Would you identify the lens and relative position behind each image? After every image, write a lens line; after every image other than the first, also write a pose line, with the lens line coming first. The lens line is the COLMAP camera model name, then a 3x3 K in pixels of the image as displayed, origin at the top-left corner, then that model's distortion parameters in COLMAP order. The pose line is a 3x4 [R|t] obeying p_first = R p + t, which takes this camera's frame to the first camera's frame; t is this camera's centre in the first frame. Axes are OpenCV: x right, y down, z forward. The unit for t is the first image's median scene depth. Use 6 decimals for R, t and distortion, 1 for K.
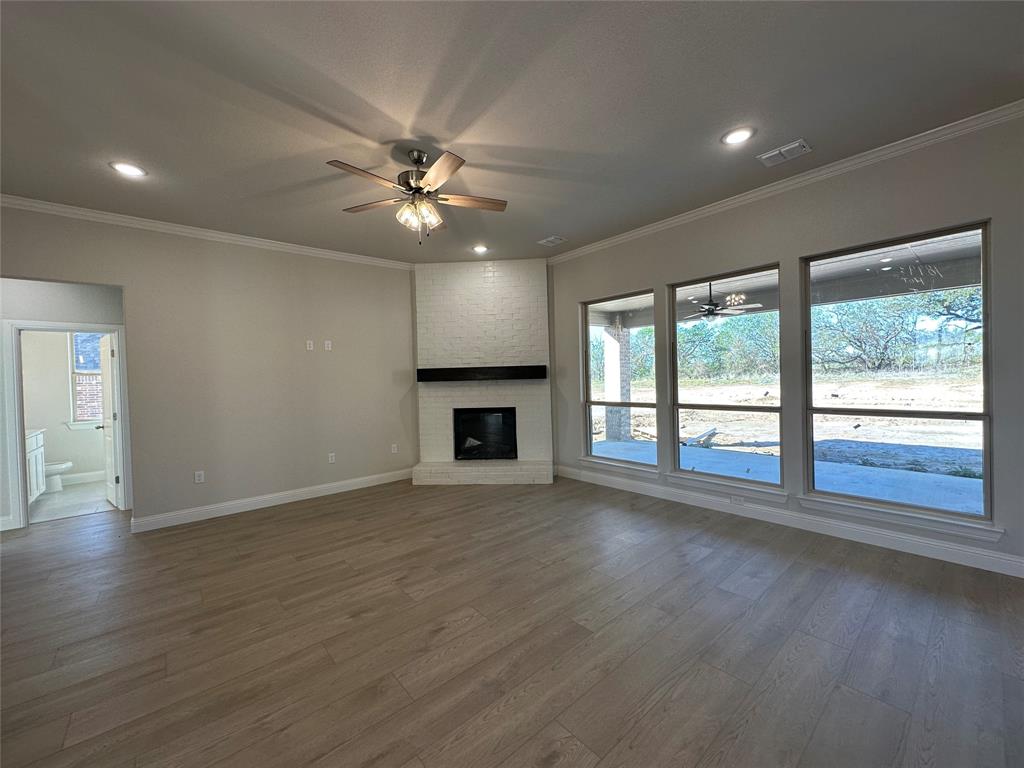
lens RADIAL K [[407.3, 0, 515.3], [0, 407.3, 379.8], [0, 0, 1]] dist [-0.000665, -0.000437]
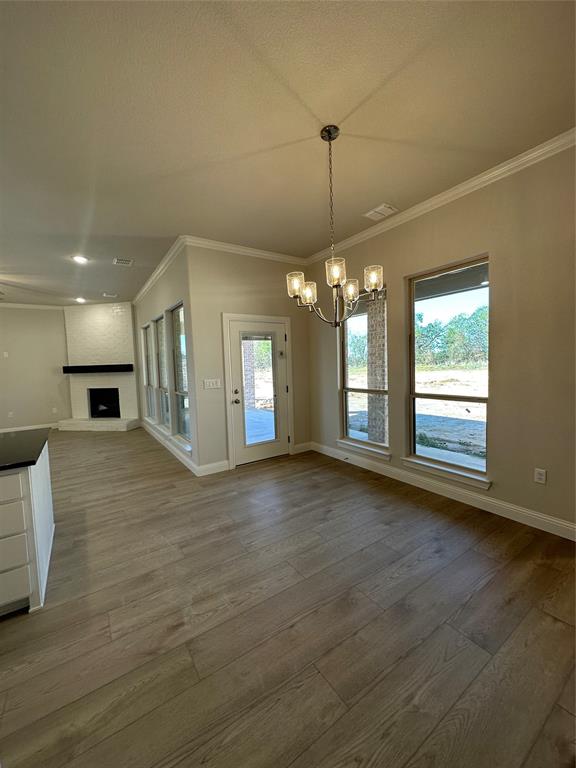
lens RADIAL K [[305.5, 0, 287.2], [0, 305.5, 381.5], [0, 0, 1]] dist [-0.000665, -0.000437]
pose [[0.992686, 0.002268, -0.120706, 0.875651], [0.004196, 0.998571, 0.053269, -0.027145], [0.120654, -0.053386, 0.991258, -0.207457]]
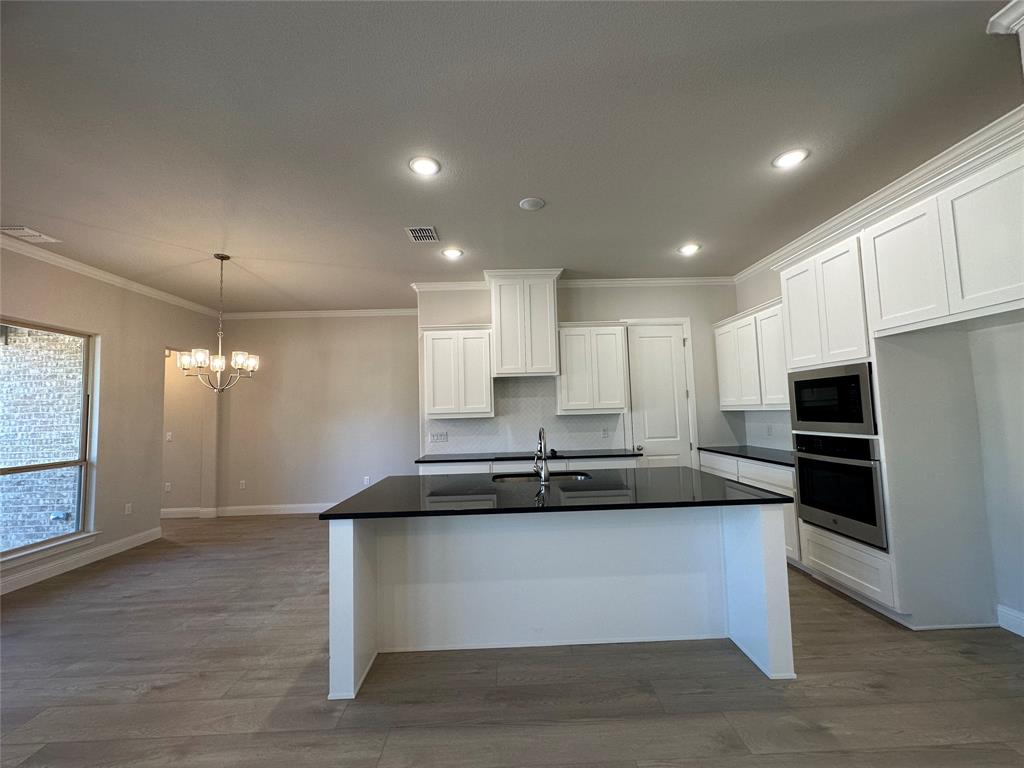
lens RADIAL K [[407.3, 0, 512.4], [0, 407.3, 384.2], [0, 0, 1]] dist [-0.000665, -0.000437]
pose [[-0.766625, 0.094679, 0.635077, 0.069095], [0.056479, 0.995179, -0.080186, -0.005631], [-0.639606, -0.025604, -0.768276, 0.400675]]
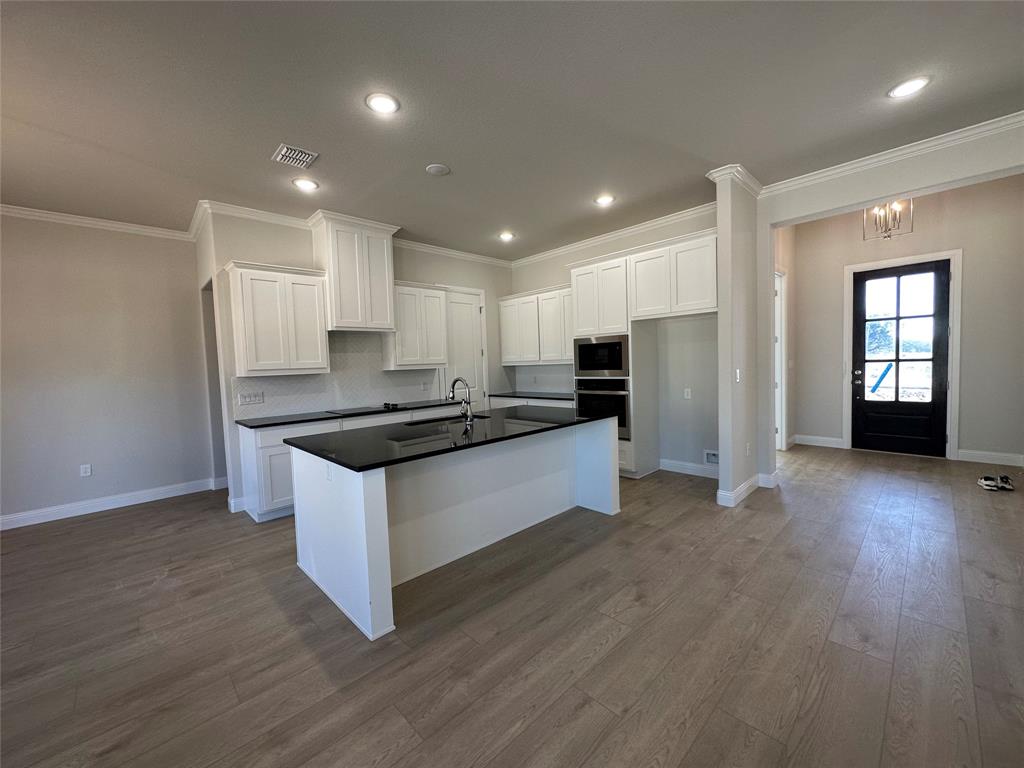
lens RADIAL K [[407.3, 0, 511.3], [0, 407.3, 384.3], [0, 0, 1]] dist [-0.000665, -0.000437]
pose [[-0.996590, 0.068514, -0.045970, 0.320186], [0.065548, 0.995846, 0.063198, -0.012775], [0.050109, 0.059969, -0.996942, 0.578313]]
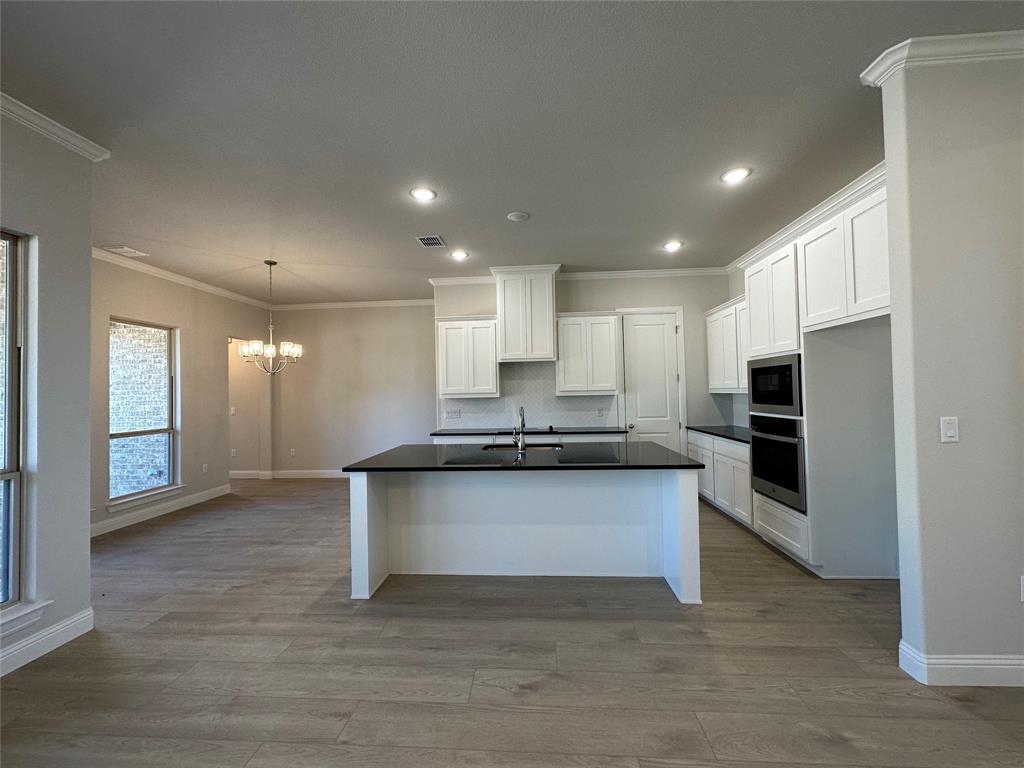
lens RADIAL K [[407.3, 0, 512.4], [0, 407.3, 384.3], [0, 0, 1]] dist [-0.000665, -0.000437]
pose [[-0.705807, 0.057146, 0.706095, -0.059930], [0.047303, 0.998318, -0.033513, -0.004245], [-0.706823, 0.009746, -0.707323, 0.432860]]
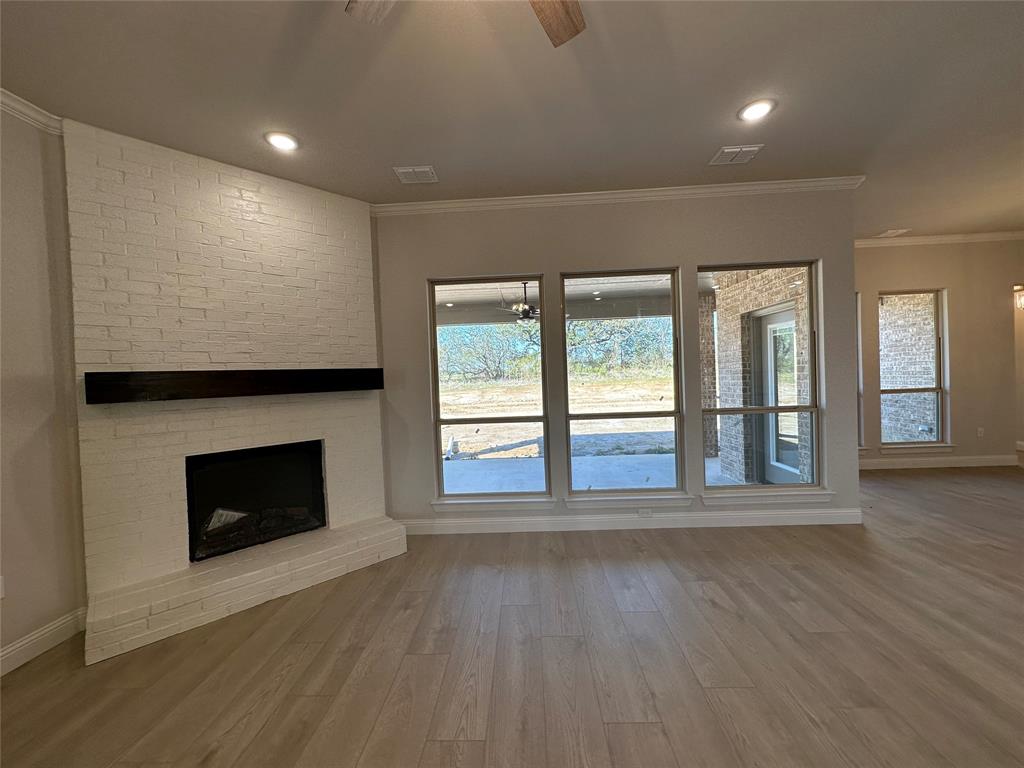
lens RADIAL K [[407.3, 0, 510.5], [0, 407.3, 381.5], [0, 0, 1]] dist [-0.000665, -0.000437]
pose [[0.688600, -0.009833, 0.725074, -0.239970], [0.026530, 0.999580, -0.011640, -0.002477], [-0.724656, 0.027252, 0.688572, 0.399725]]
